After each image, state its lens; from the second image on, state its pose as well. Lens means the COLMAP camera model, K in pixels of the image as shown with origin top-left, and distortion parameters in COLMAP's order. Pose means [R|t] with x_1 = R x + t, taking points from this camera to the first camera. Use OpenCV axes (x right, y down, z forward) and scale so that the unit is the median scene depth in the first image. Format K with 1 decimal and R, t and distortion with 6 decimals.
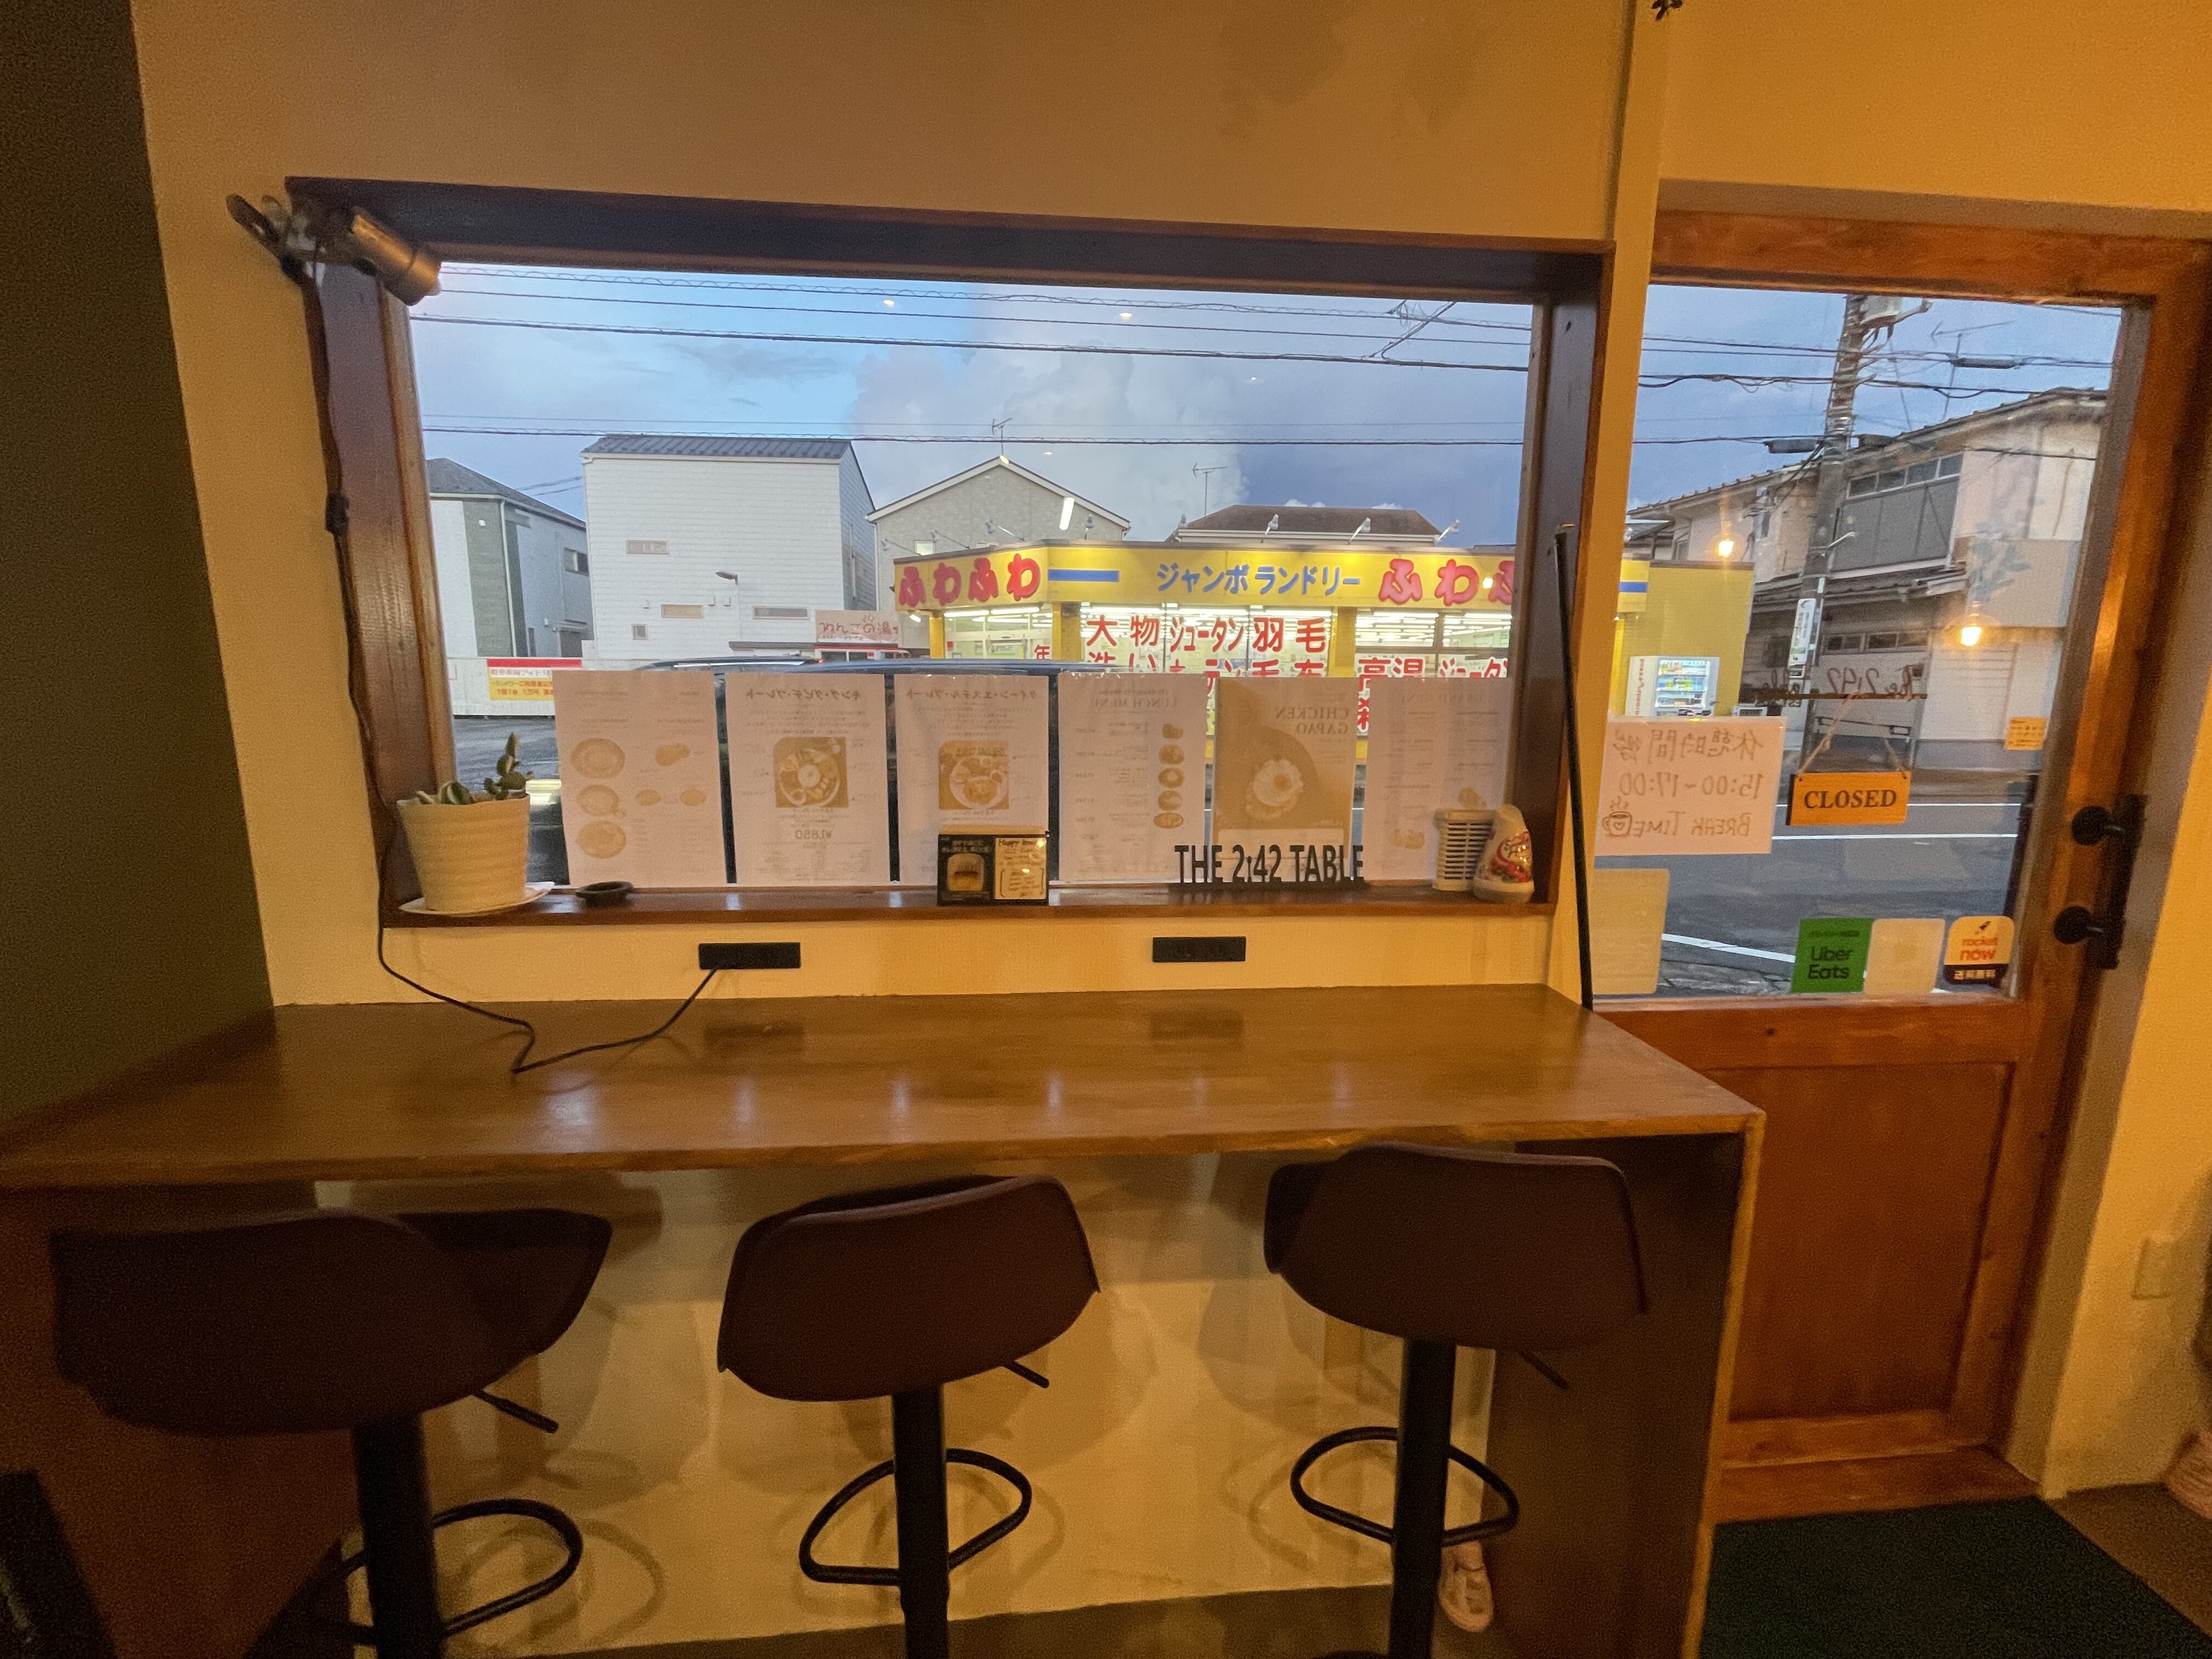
lens RADIAL K [[896.5, 0, 1102.2], [0, 896.5, 826.3], [0, 0, 1]] dist [-0.001706, 0.001978]
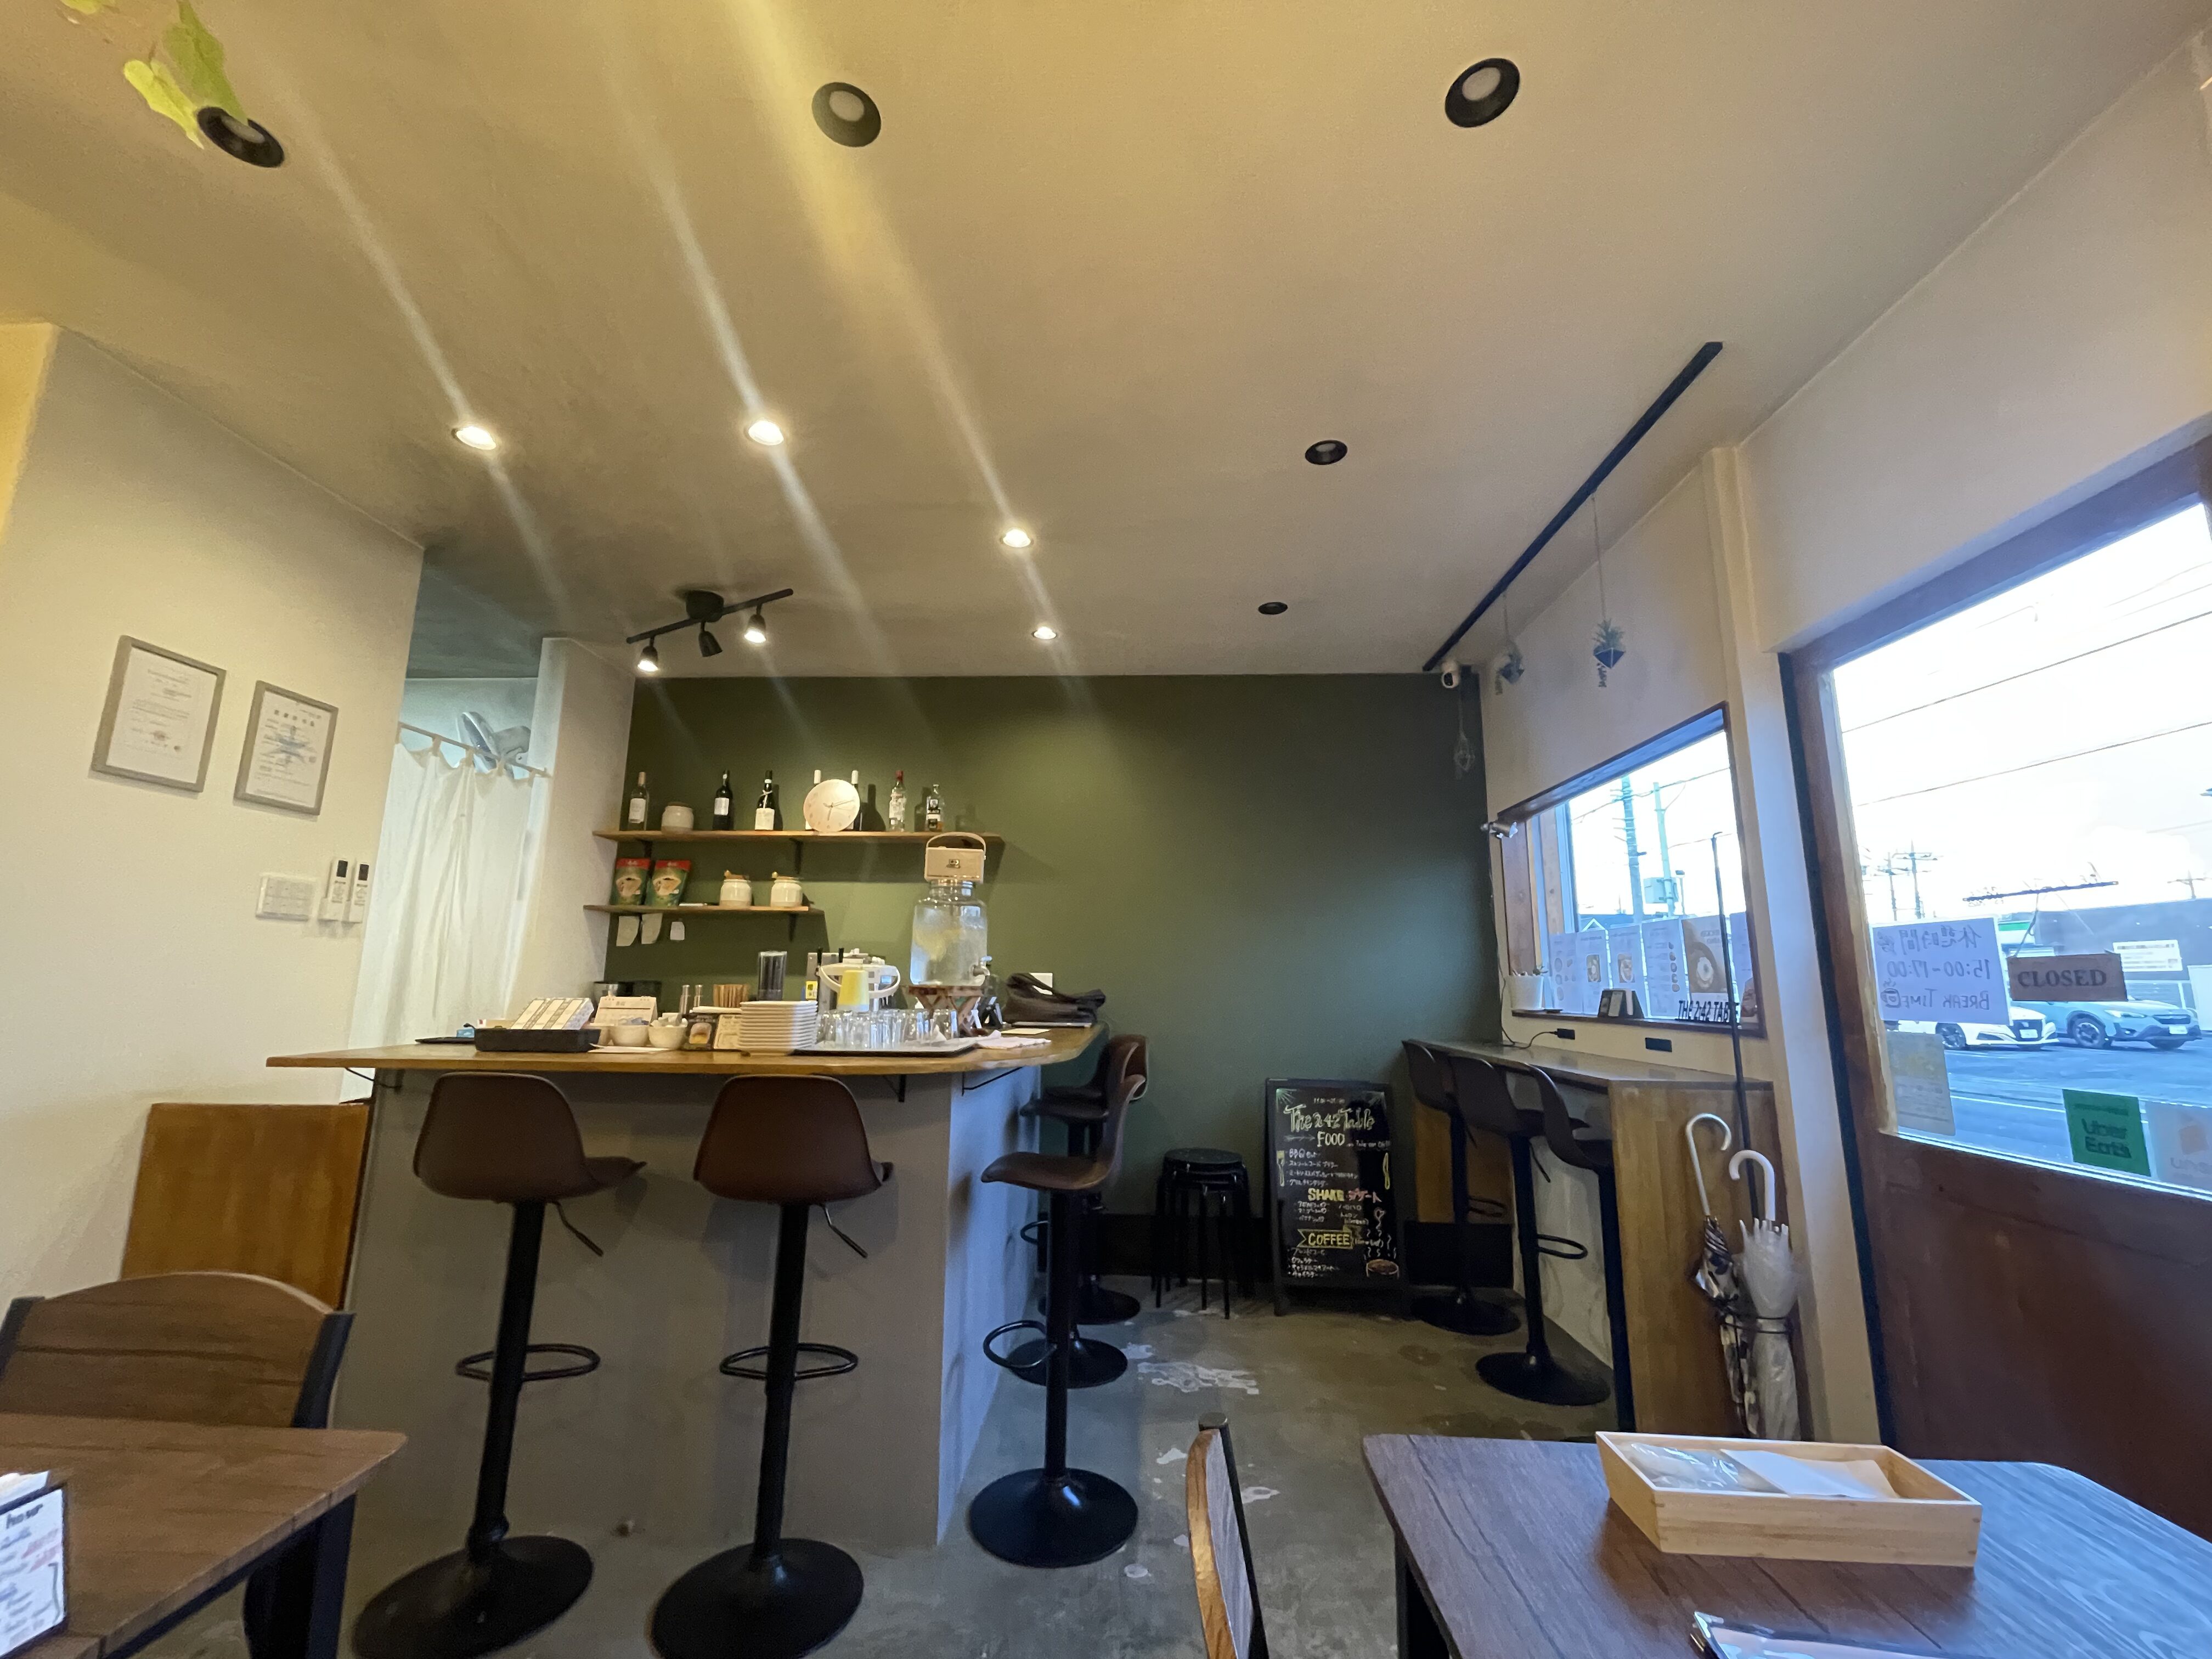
lens RADIAL K [[896.5, 0, 1101.4], [0, 896.5, 824.0], [0, 0, 1]] dist [-0.001706, 0.001978]
pose [[-0.122338, -0.186027, -0.974899, 2.340880], [-0.176766, 0.970656, -0.163035, 0.198795], [0.976620, 0.152383, -0.151632, -0.062147]]
